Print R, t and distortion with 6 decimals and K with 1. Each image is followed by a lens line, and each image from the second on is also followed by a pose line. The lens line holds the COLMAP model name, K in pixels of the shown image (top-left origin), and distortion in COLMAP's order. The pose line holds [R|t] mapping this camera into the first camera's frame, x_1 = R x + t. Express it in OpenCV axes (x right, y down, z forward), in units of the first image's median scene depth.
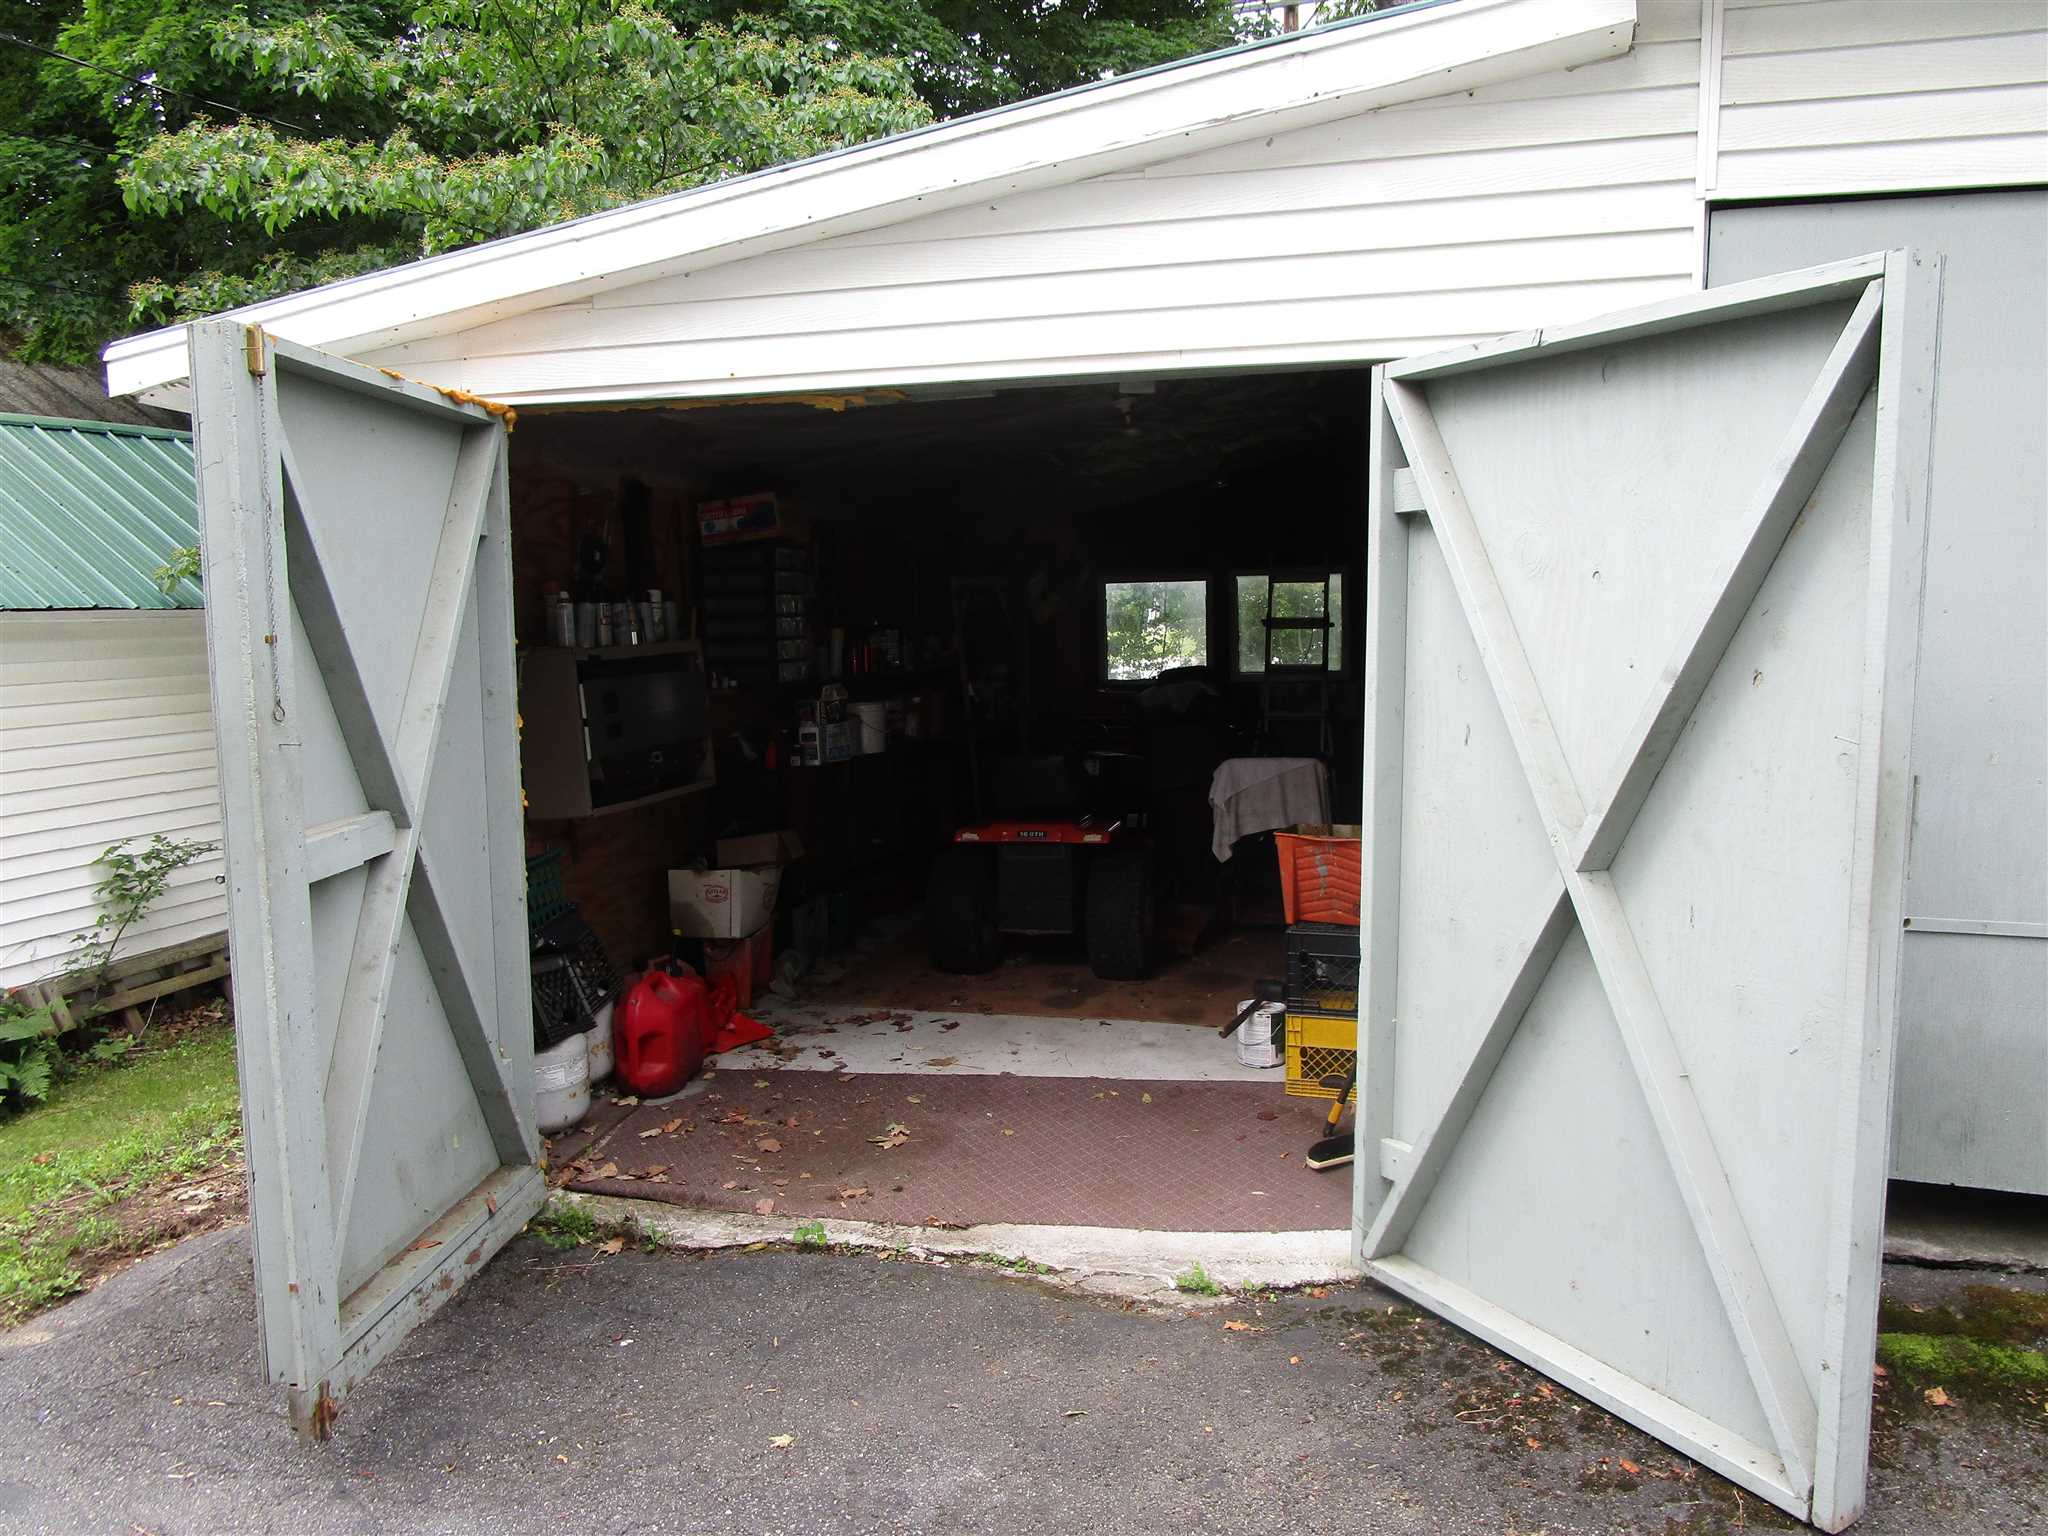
lens RADIAL K [[1484.8, 0, 1024.0], [0, 1484.8, 768.0], [0, 0, 1]] dist [-0.001712, 0.003061]
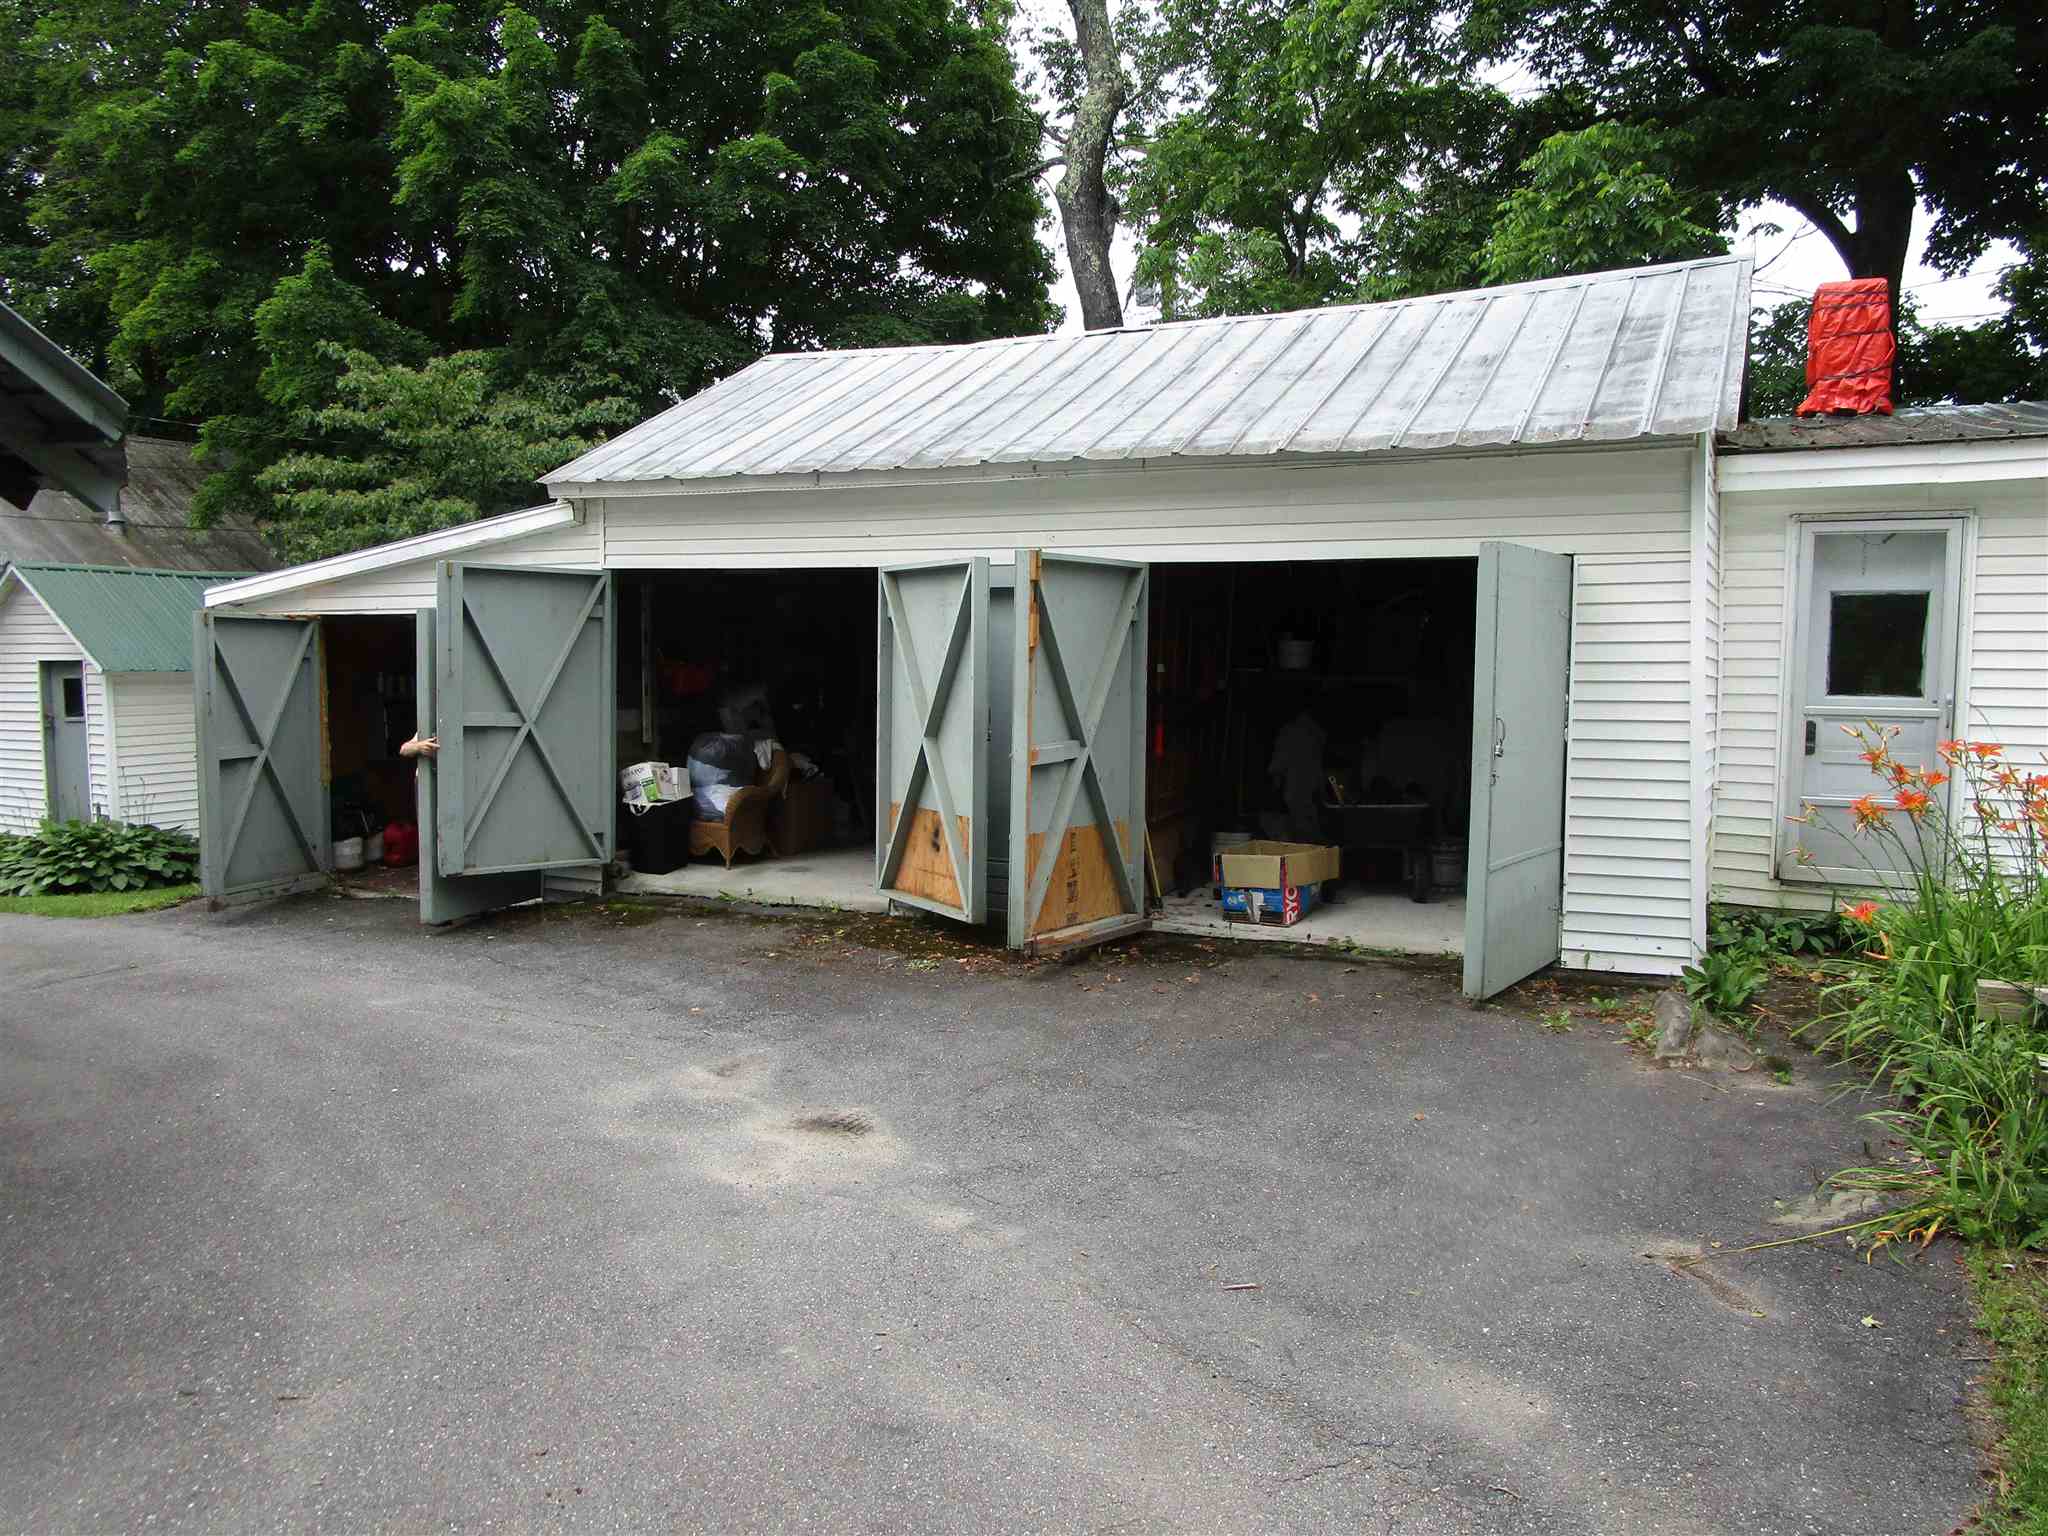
lens RADIAL K [[1484.8, 0, 1024.0], [0, 1484.8, 768.0], [0, 0, 1]] dist [-0.001712, 0.003061]
pose [[0.985953, 0.039554, -0.162275, 1.447883], [-0.043542, 0.998829, -0.021092, 0.063118], [0.161250, 0.027862, 0.986520, -1.603732]]
